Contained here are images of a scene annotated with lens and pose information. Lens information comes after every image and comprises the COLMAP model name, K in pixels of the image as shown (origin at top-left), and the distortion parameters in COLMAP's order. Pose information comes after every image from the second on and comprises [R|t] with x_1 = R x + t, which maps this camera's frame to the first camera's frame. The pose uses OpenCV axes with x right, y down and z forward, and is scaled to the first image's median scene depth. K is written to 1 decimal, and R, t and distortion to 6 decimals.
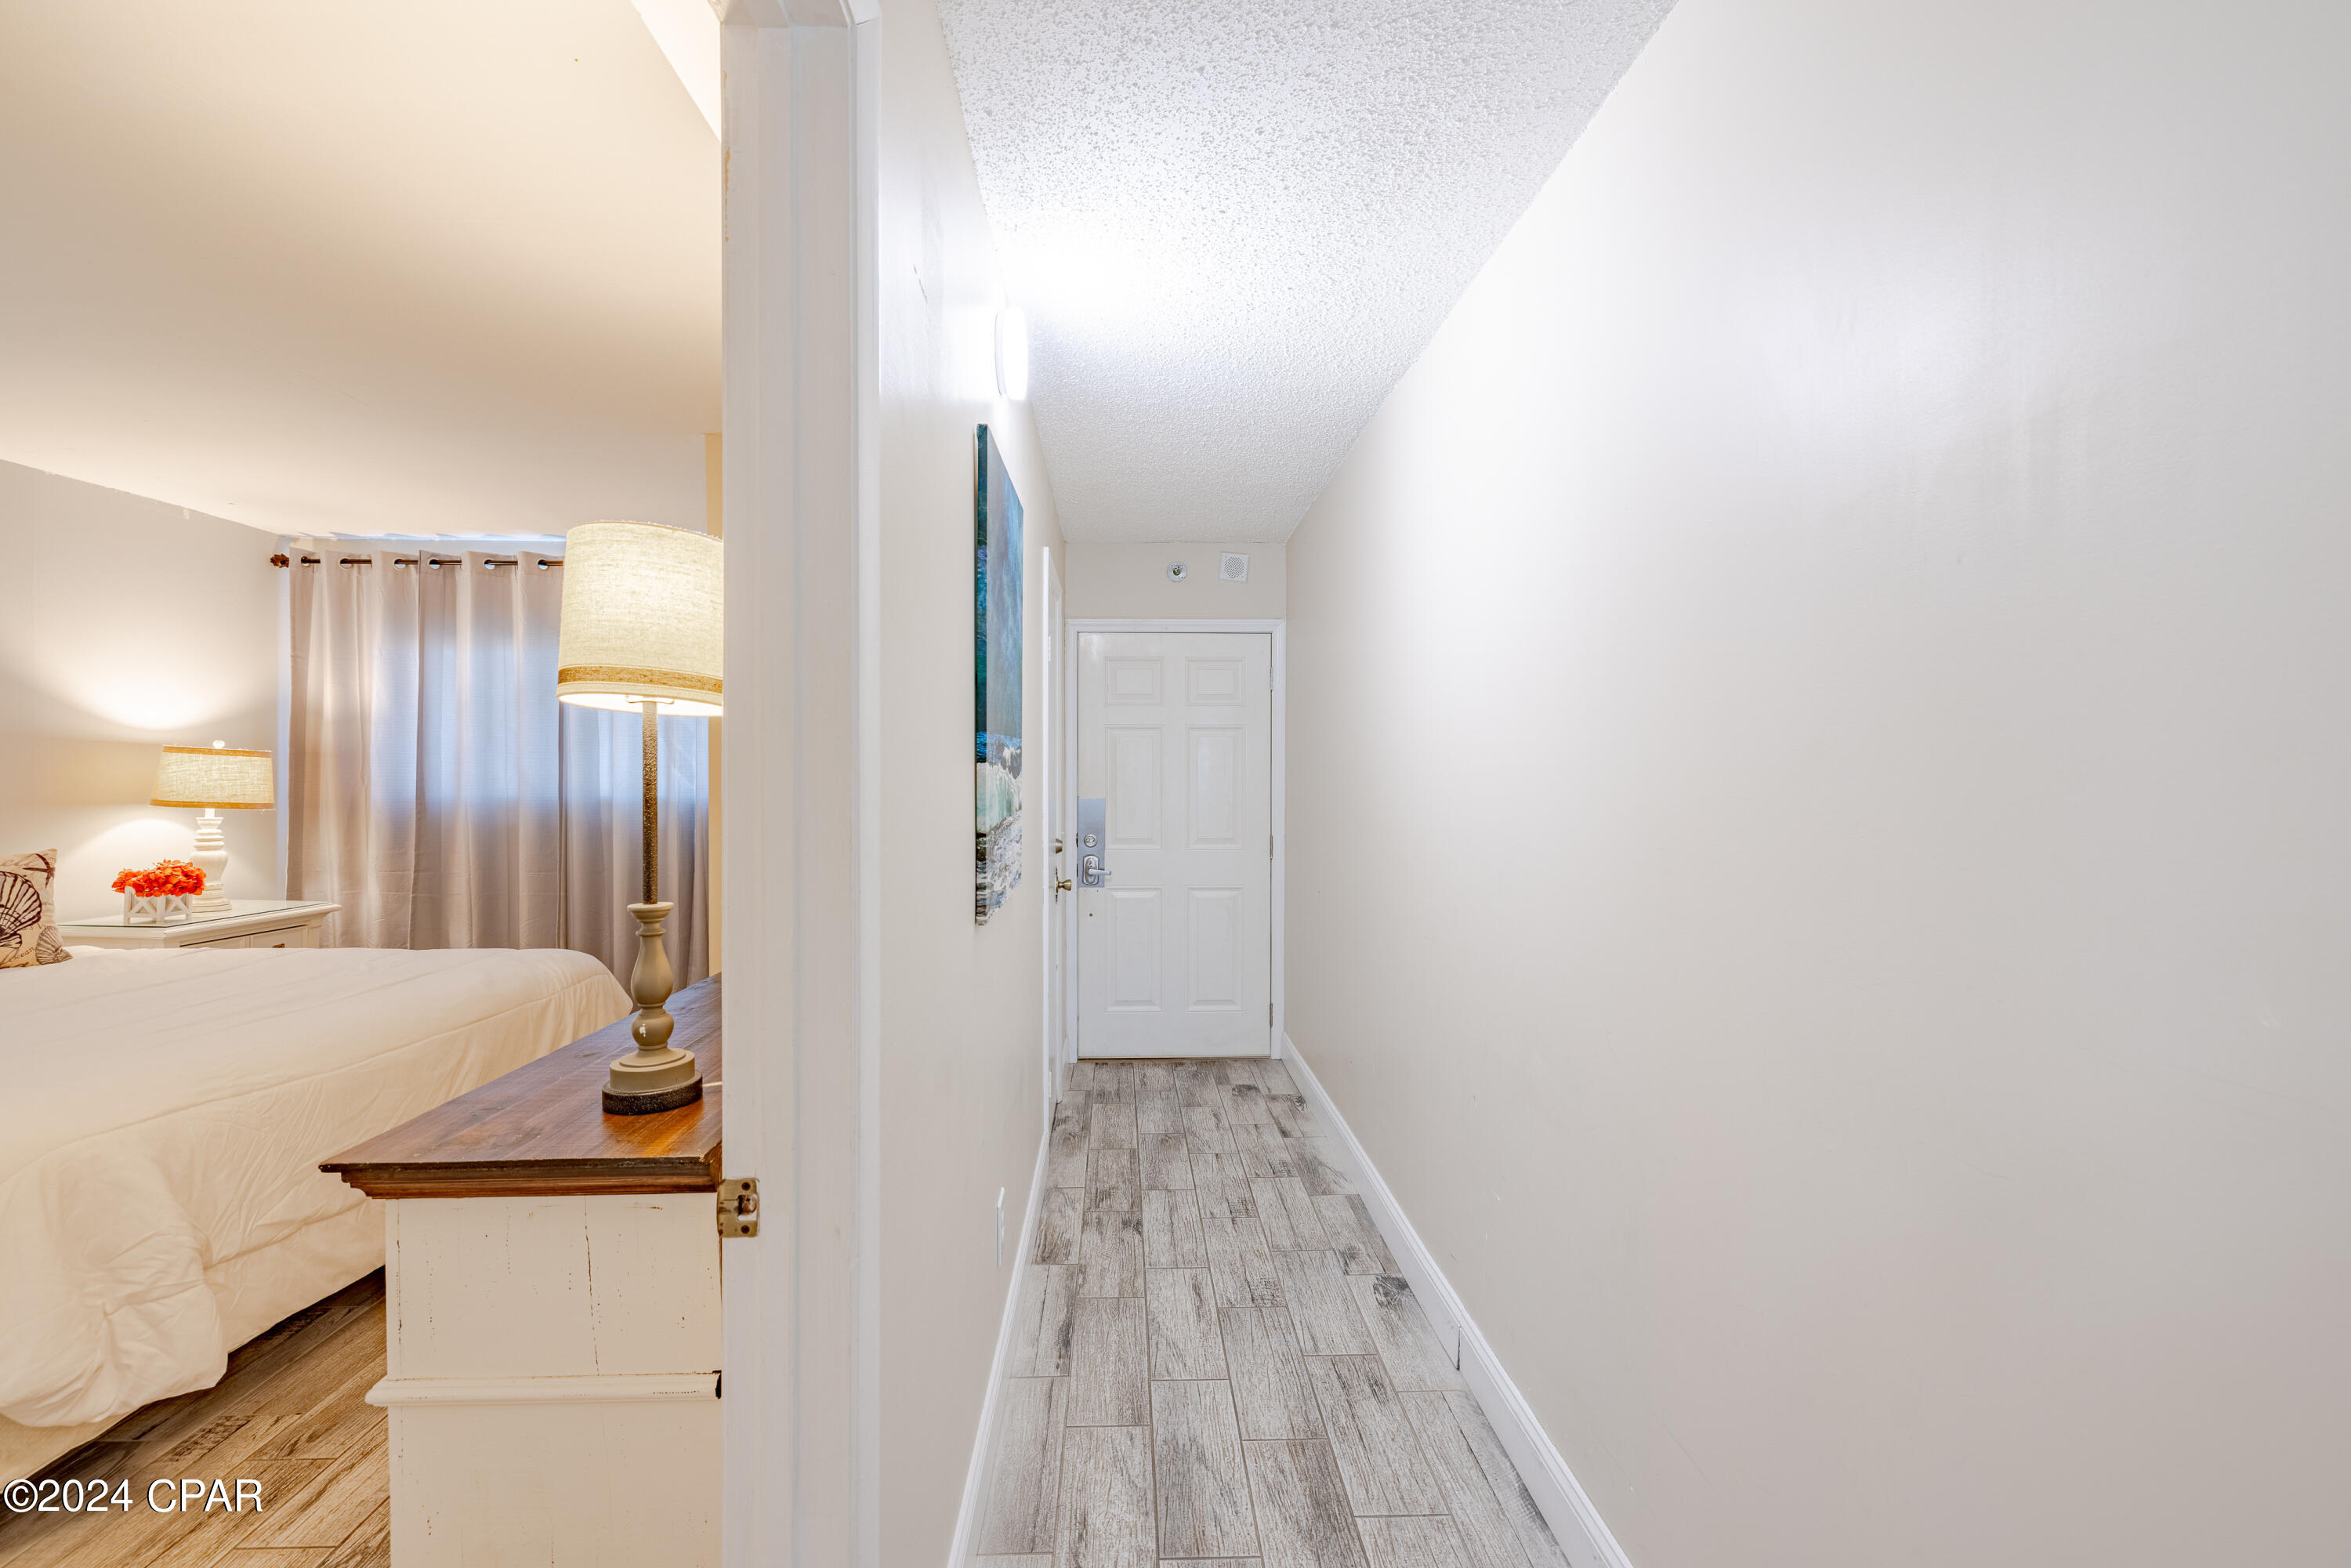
lens RADIAL K [[985.3, 0, 1164.7], [0, 985.3, 777.5], [0, 0, 1]] dist [-0.003021, -0.000491]
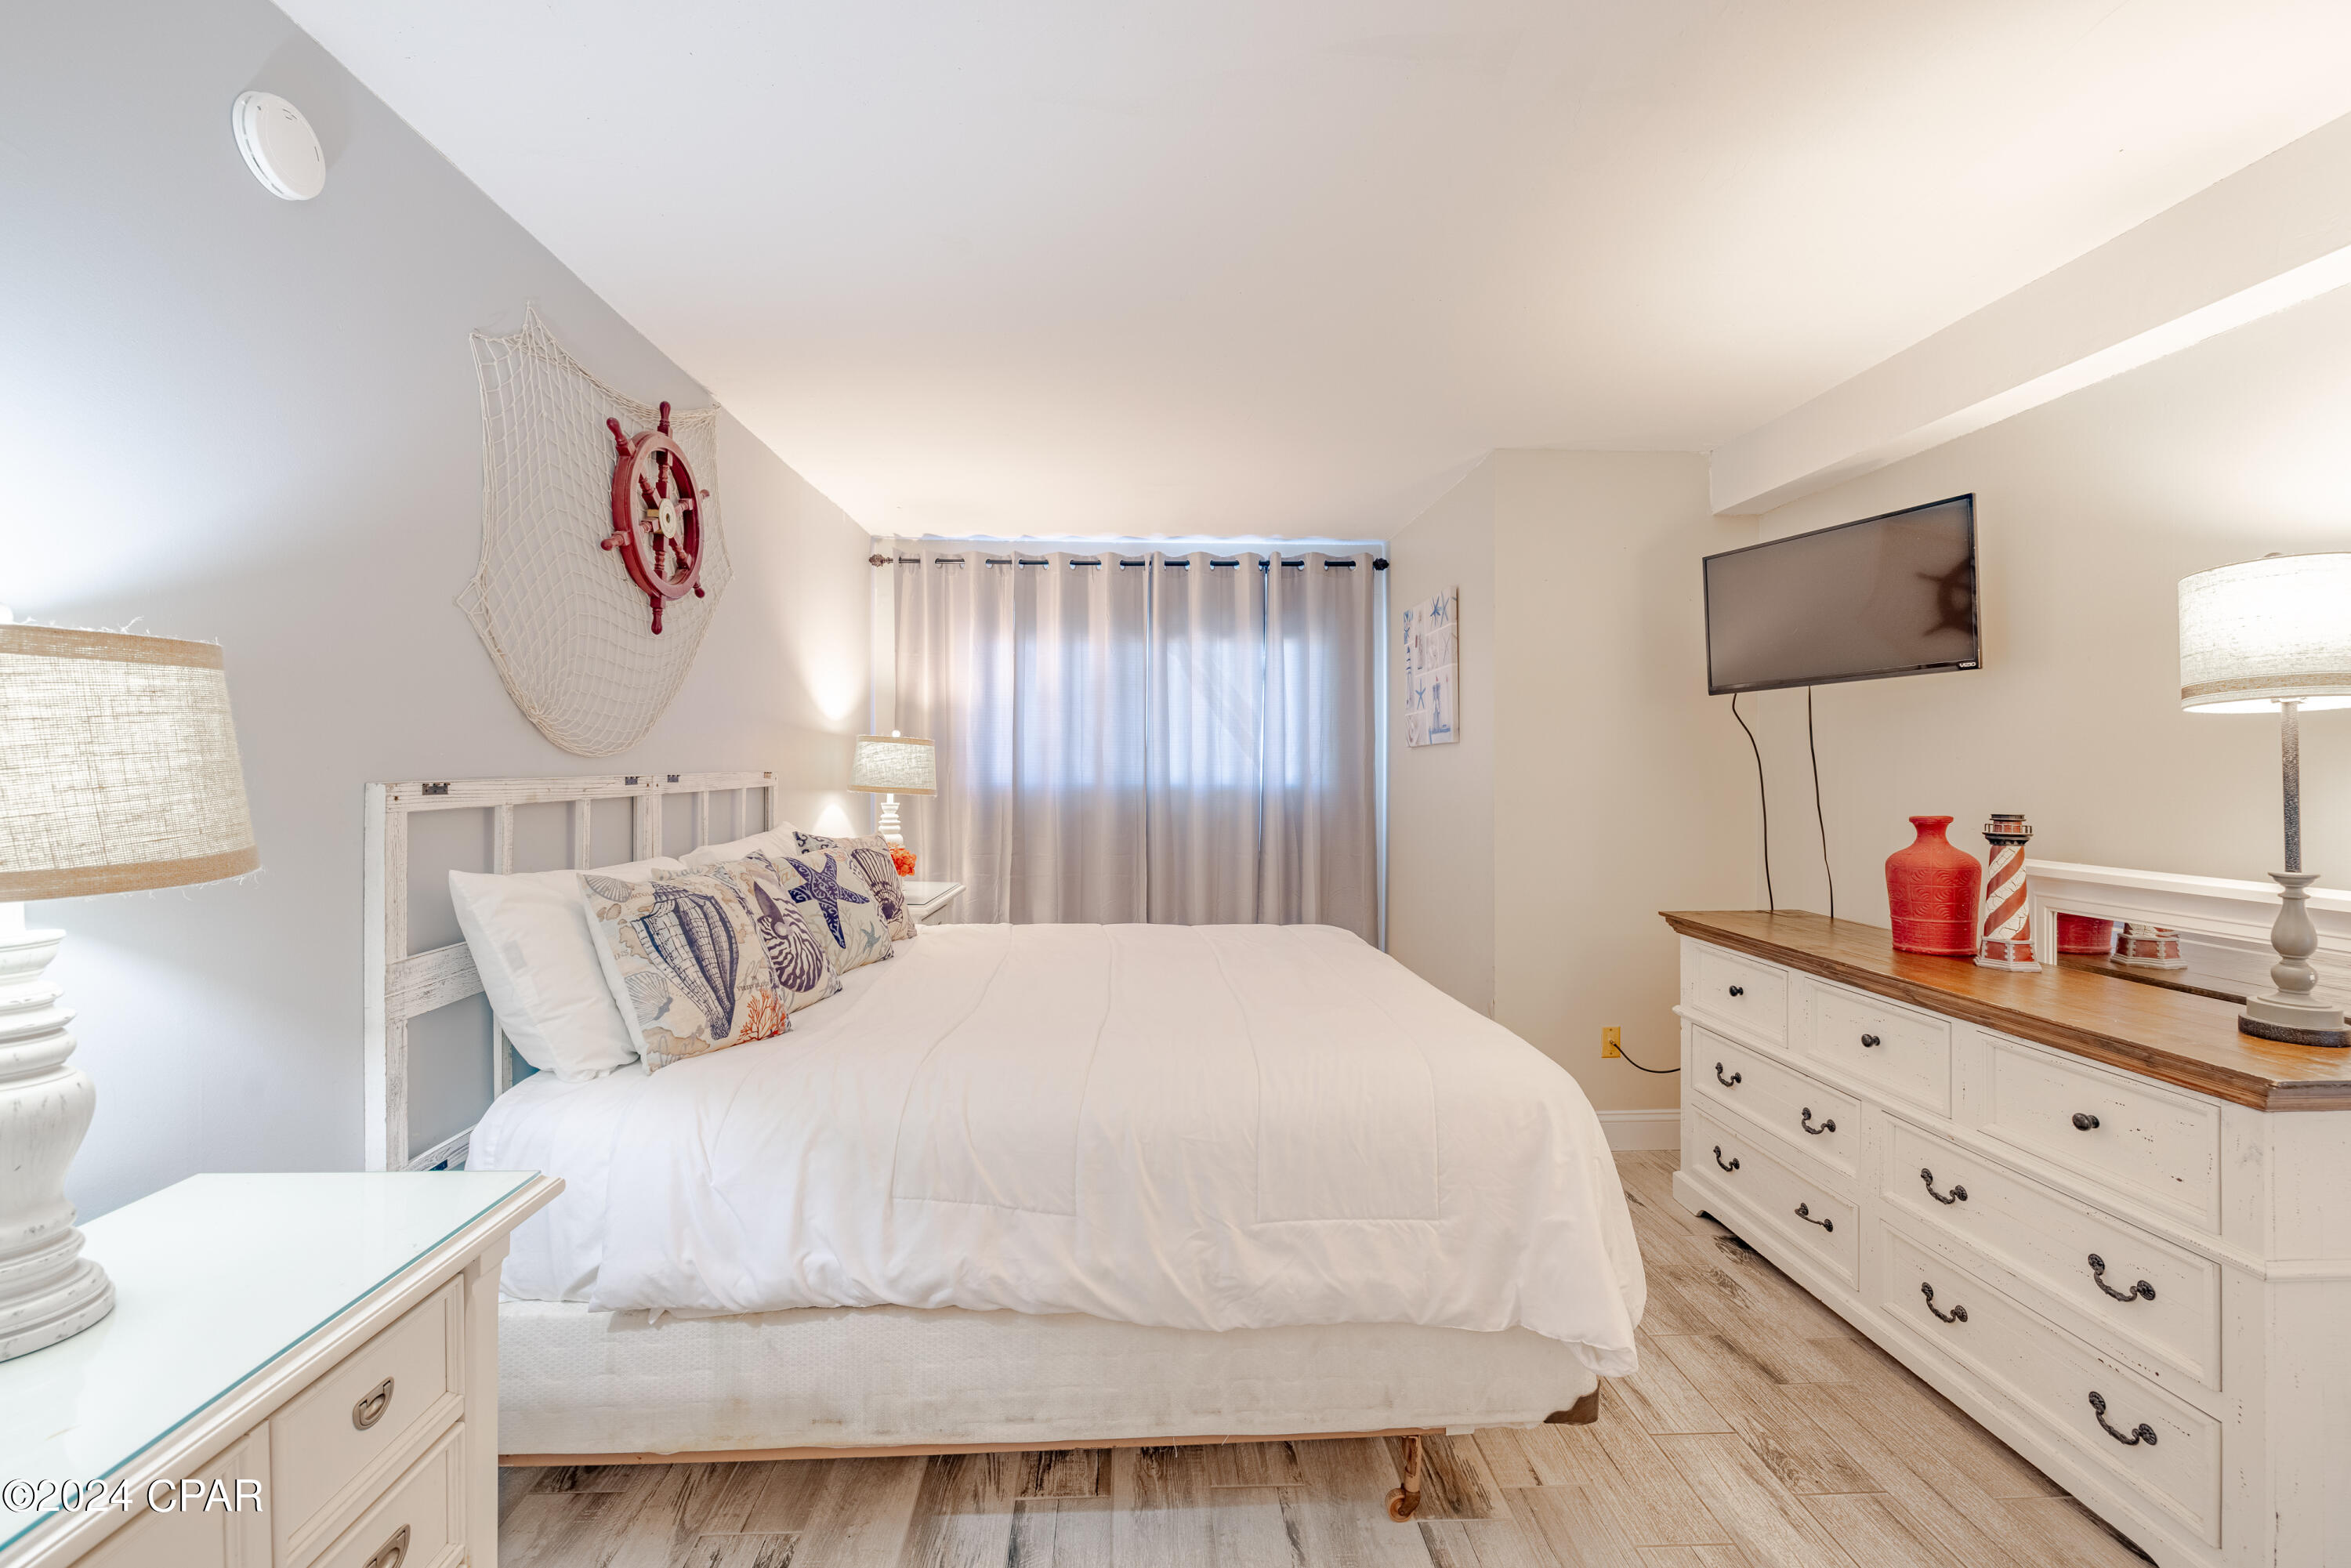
lens RADIAL K [[985.3, 0, 1163.6], [0, 985.3, 770.4], [0, 0, 1]] dist [-0.003021, -0.000491]
pose [[0.999984, 0.003139, -0.004783, -0.818051], [-0.003129, 0.999993, 0.002211, 0.003163], [0.004790, -0.002196, 0.999986, -0.082564]]
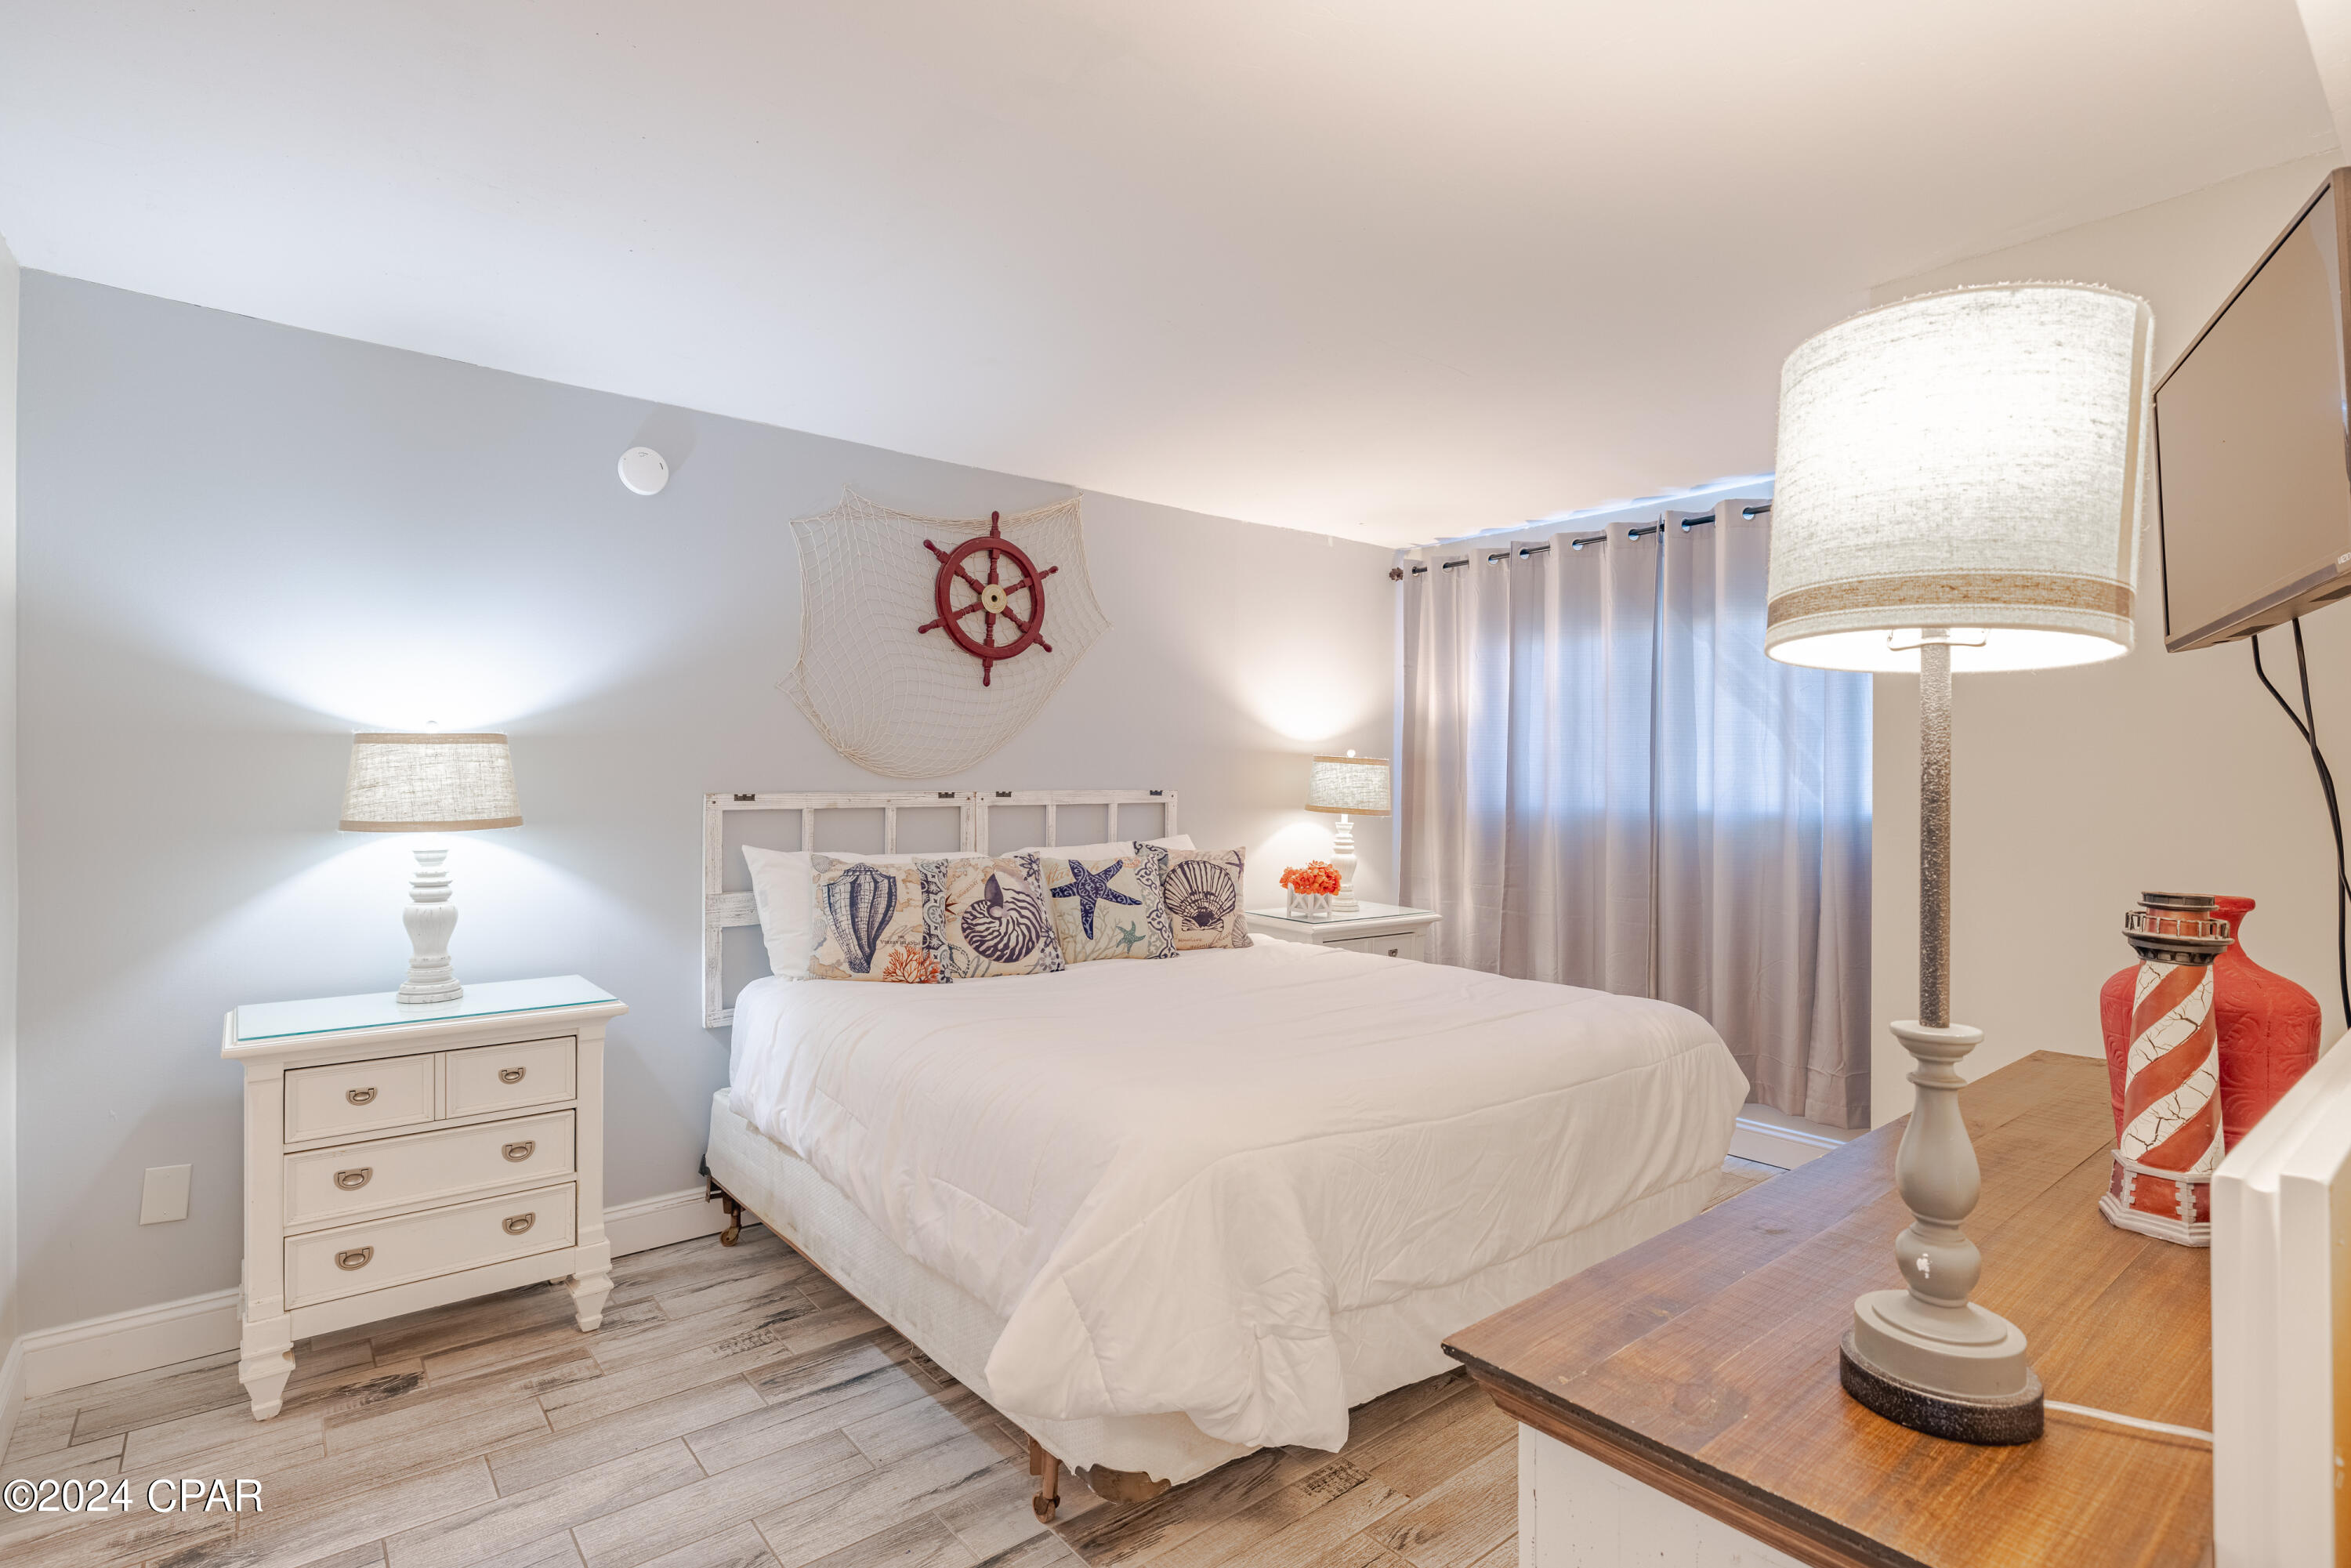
lens RADIAL K [[1139.0, 0, 1162.2], [0, 1139.0, 783.1], [0, 0, 1]] dist [0.000995, 0.000032]
pose [[0.595211, 0.003238, -0.803563, -0.120961], [-0.006183, 0.999981, -0.000551, 0.000117], [0.803546, 0.005296, 0.595219, 0.130873]]
